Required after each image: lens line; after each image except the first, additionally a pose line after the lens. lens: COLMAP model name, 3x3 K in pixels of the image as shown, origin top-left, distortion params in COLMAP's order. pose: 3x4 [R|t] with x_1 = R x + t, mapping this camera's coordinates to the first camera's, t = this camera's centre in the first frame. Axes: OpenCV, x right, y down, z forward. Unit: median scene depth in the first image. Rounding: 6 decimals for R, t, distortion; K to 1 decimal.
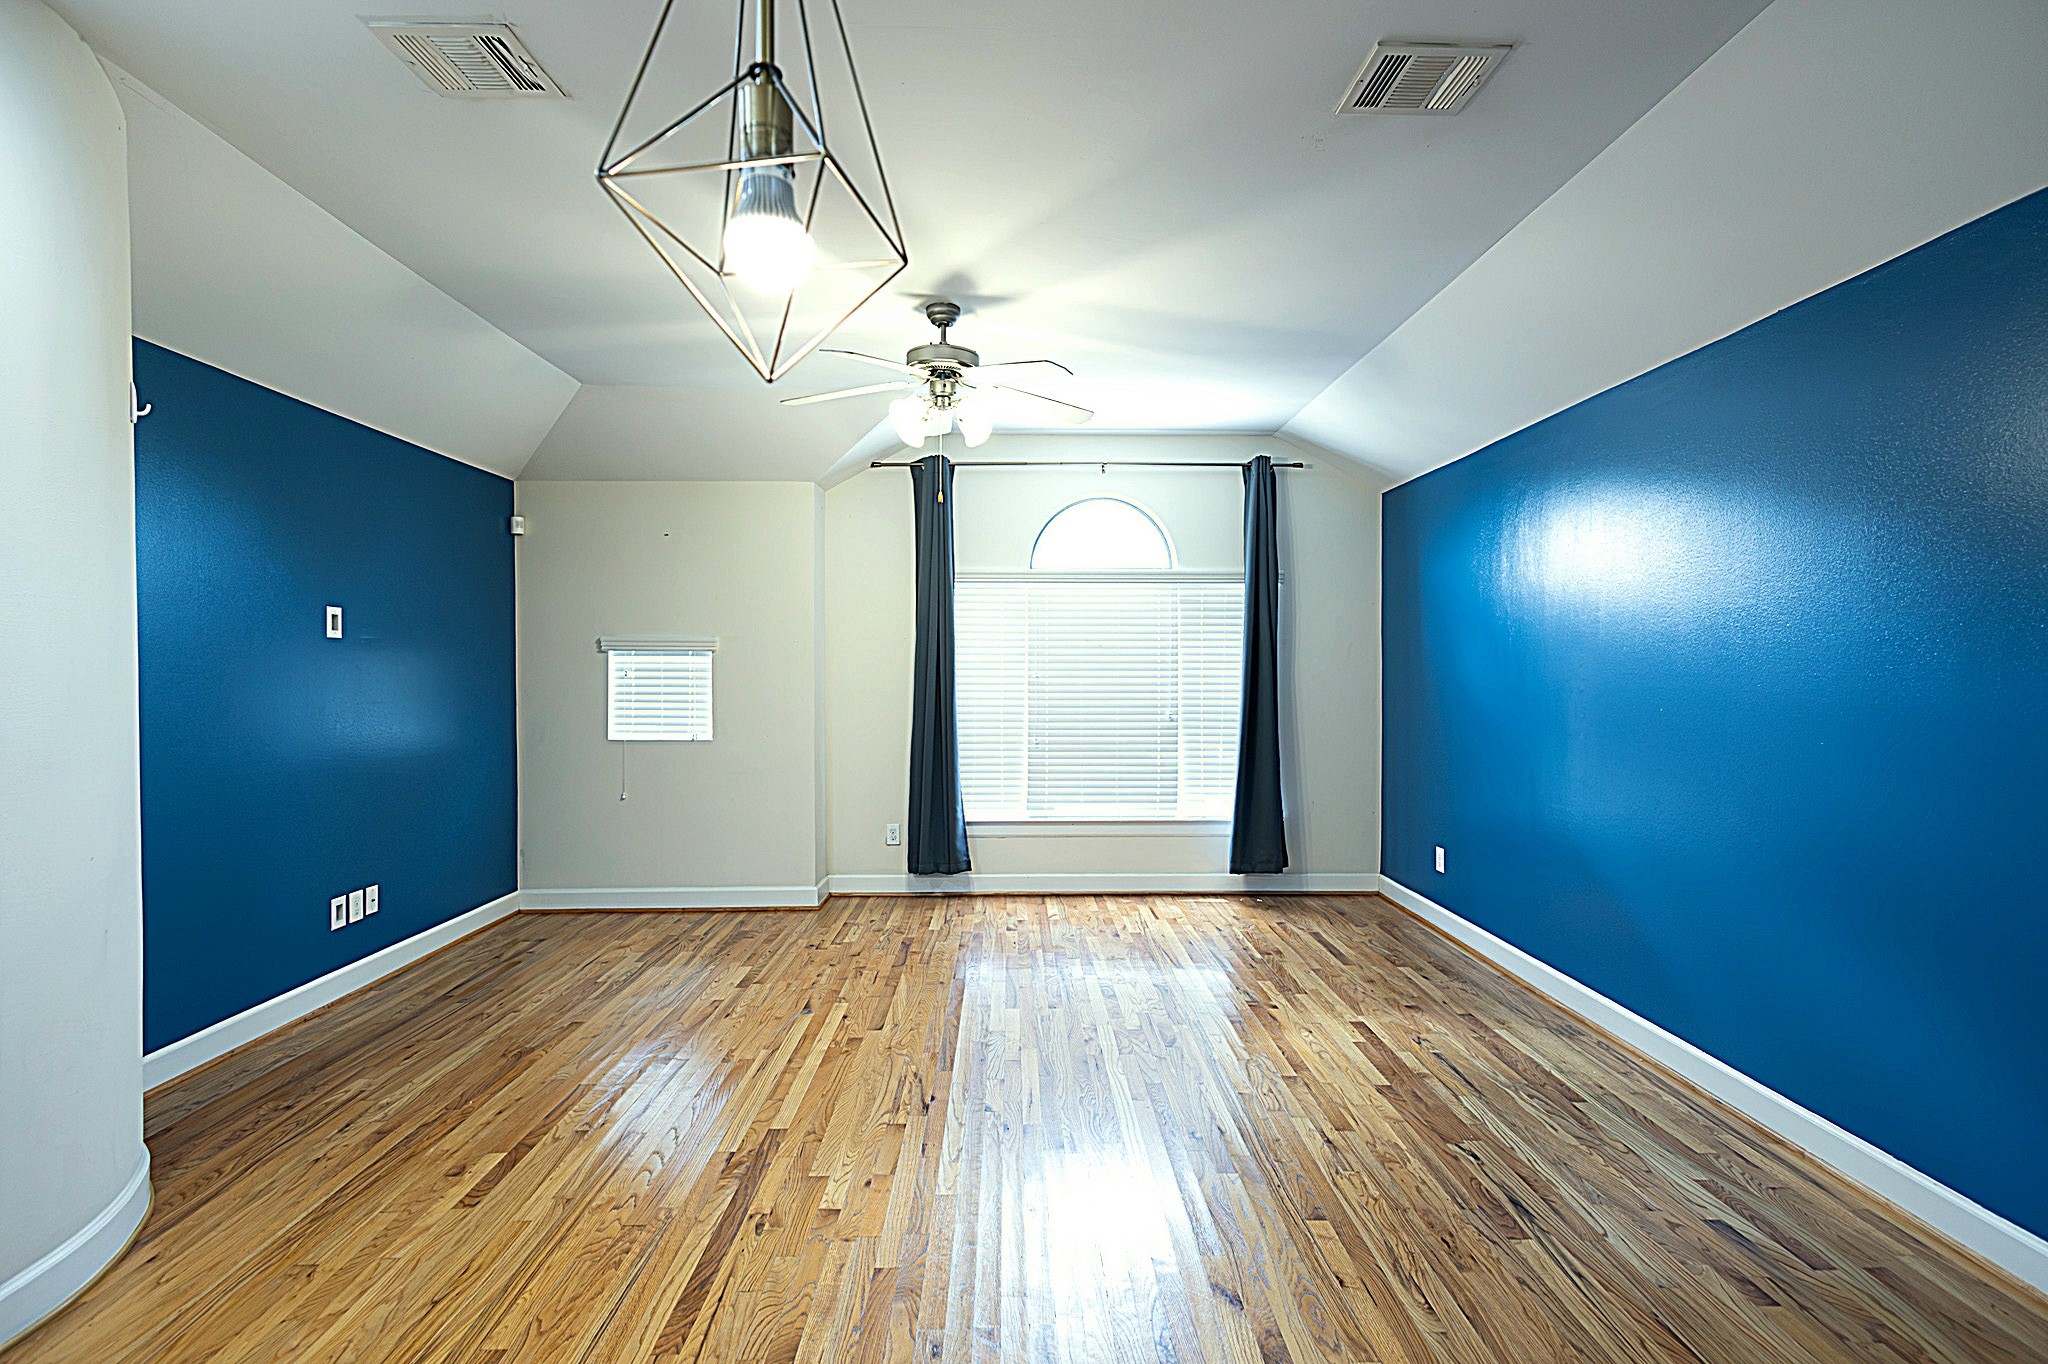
lens RADIAL K [[937.2, 0, 1021.4], [0, 937.2, 680.8], [0, 0, 1]] dist [0.013695, -0.005006]
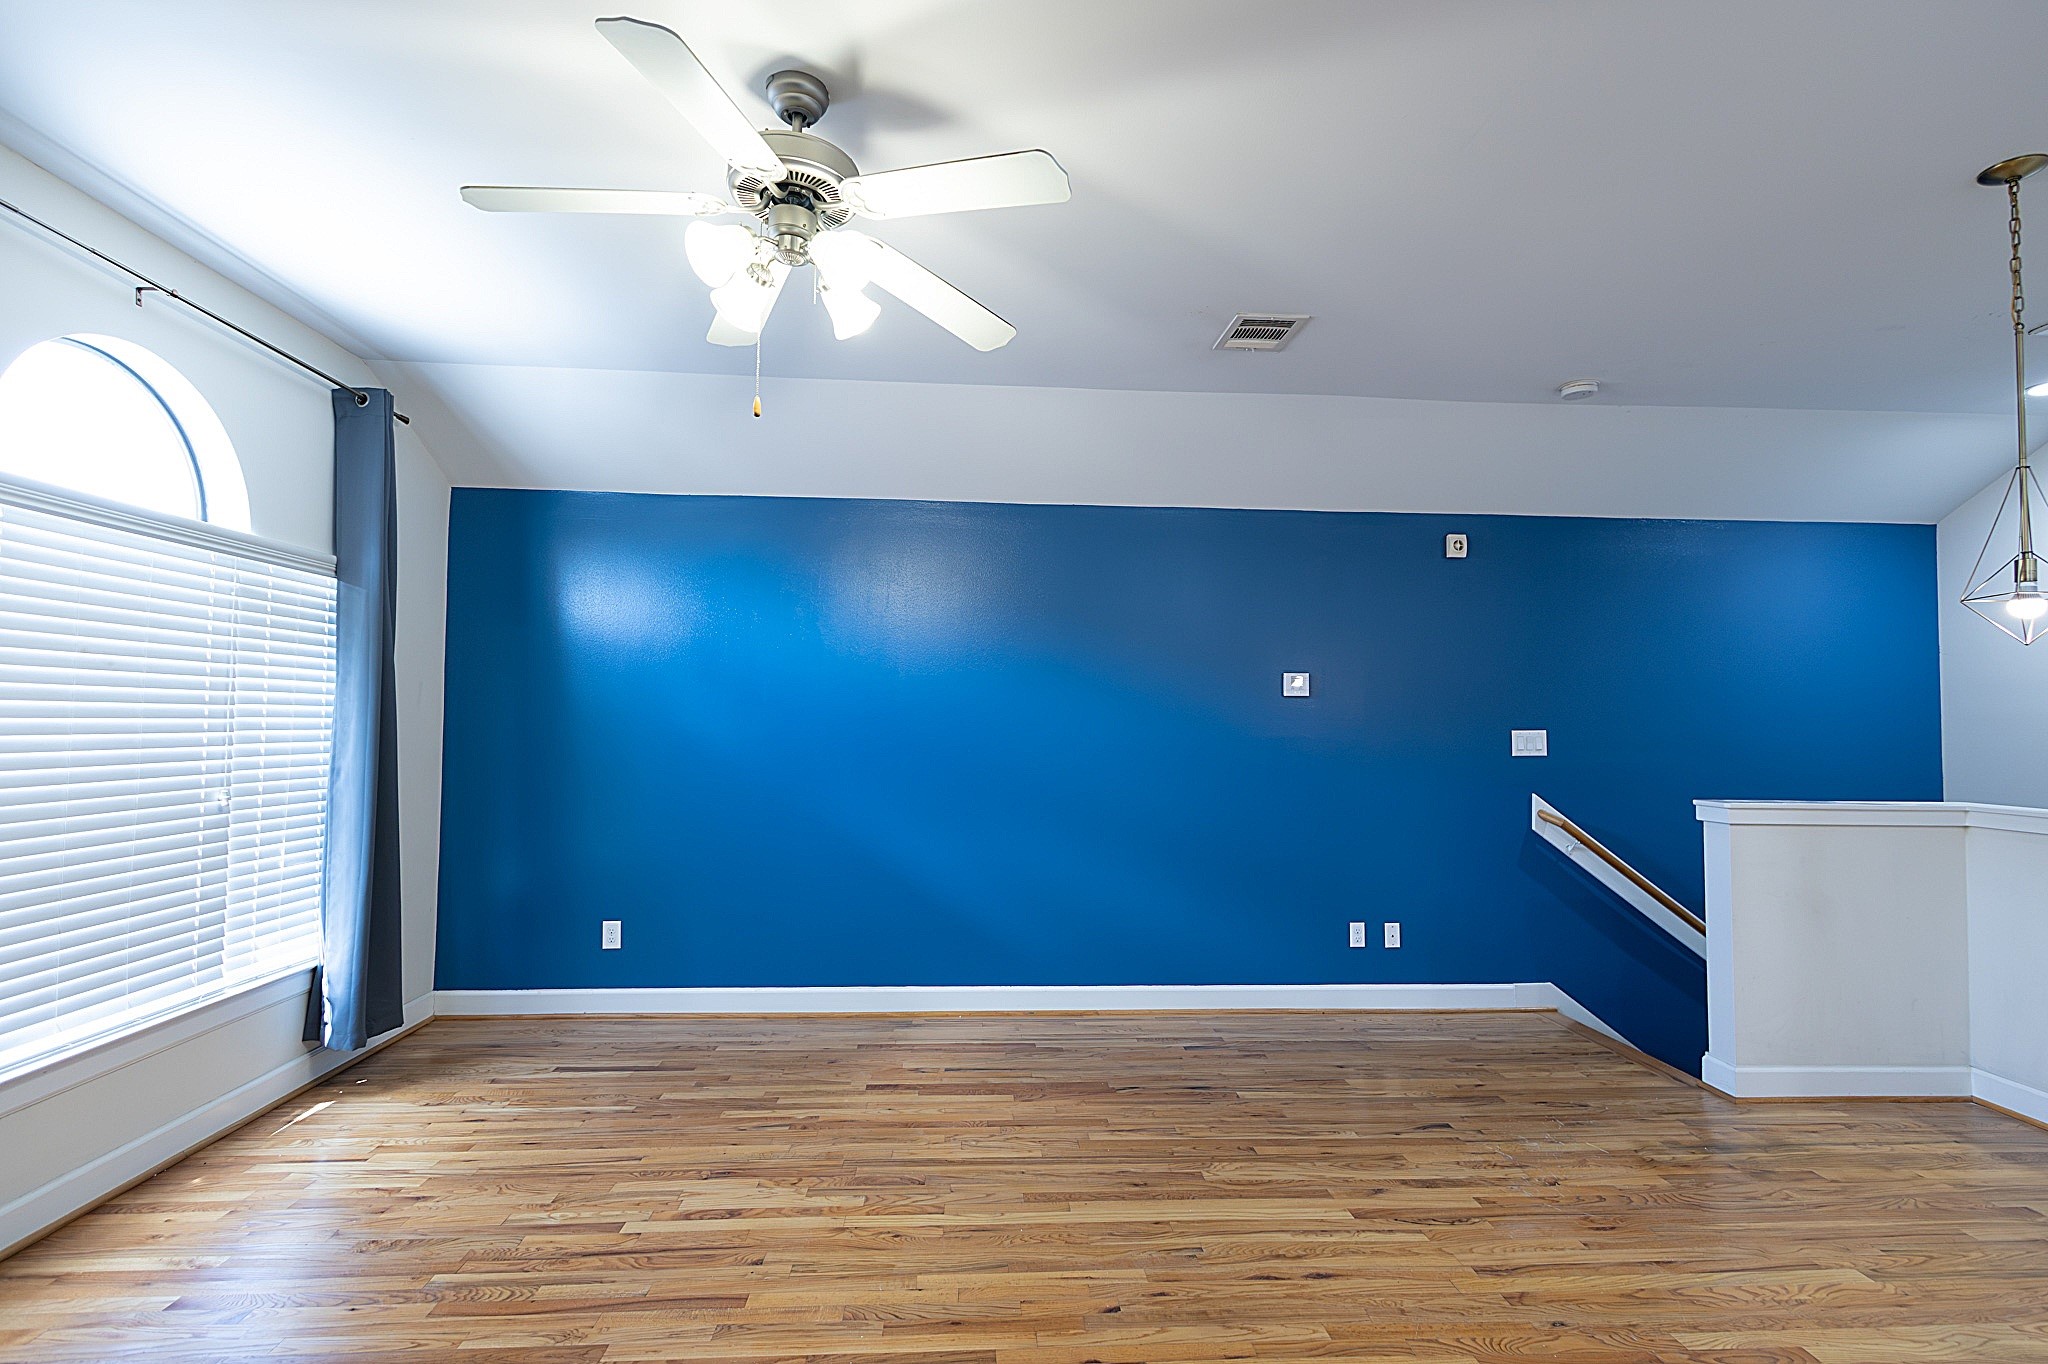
lens RADIAL K [[967.8, 0, 1027.5], [0, 967.8, 682.5], [0, 0, 1]] dist [0.011340, -0.003269]
pose [[-0.049264, 0.038806, 0.998032, -0.615761], [0.002442, 0.999247, -0.038732, -0.012038], [-0.998783, 0.000529, -0.049322, 0.823406]]
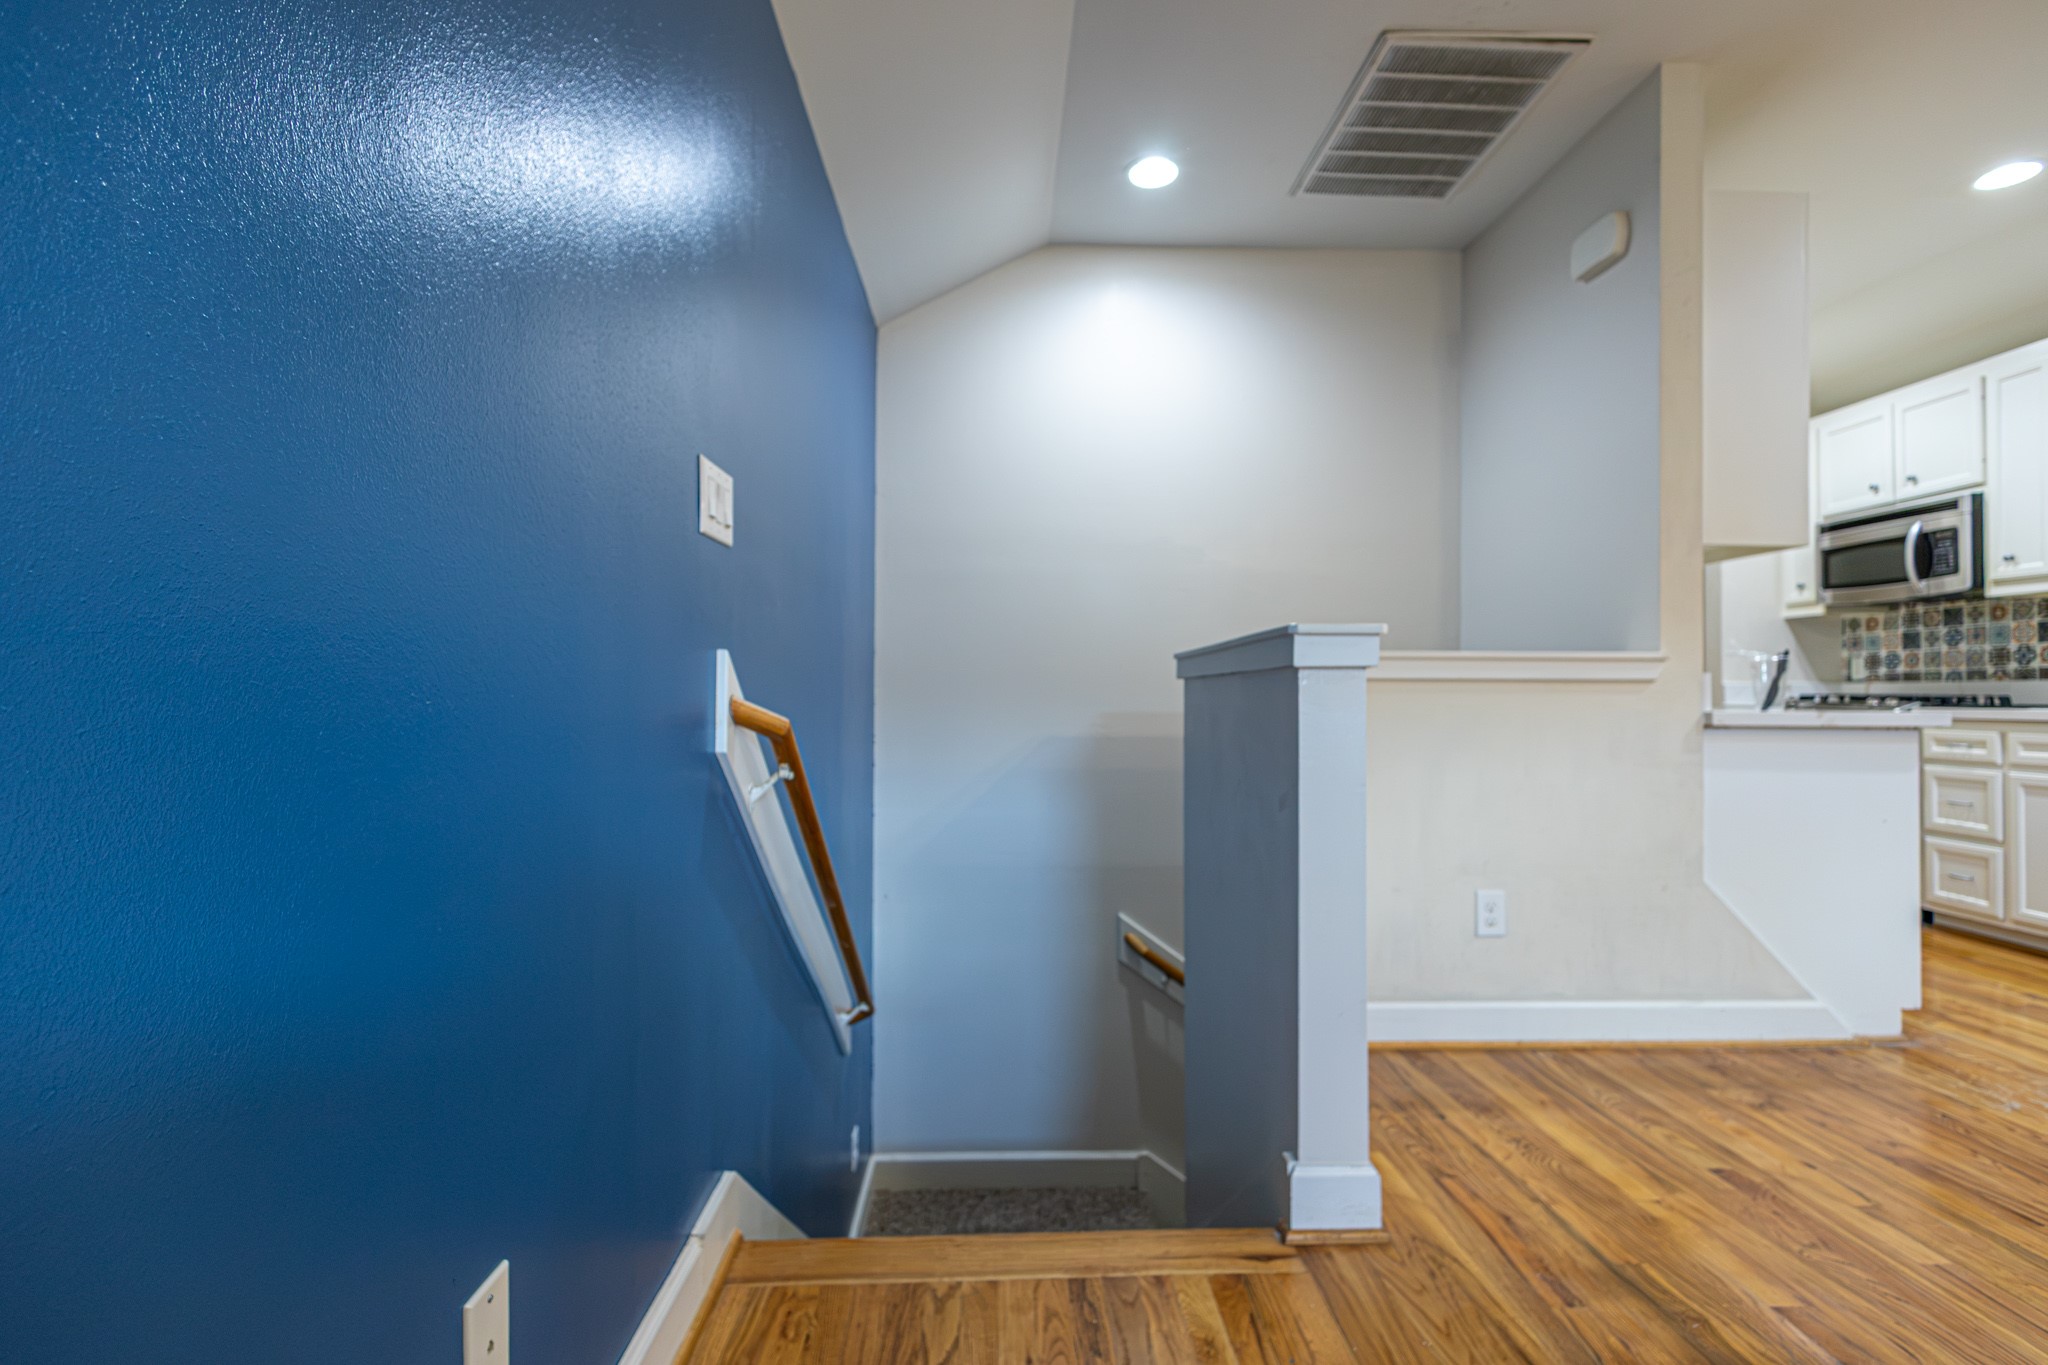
lens RADIAL K [[937.2, 0, 1025.7], [0, 937.2, 686.7], [0, 0, 1]] dist [0.013695, -0.005006]
pose [[-0.999913, -0.002198, -0.012979, 0.447346], [-0.002193, 0.999998, -0.000374, 0.098166], [0.012979, -0.000345, -0.999916, 0.539650]]
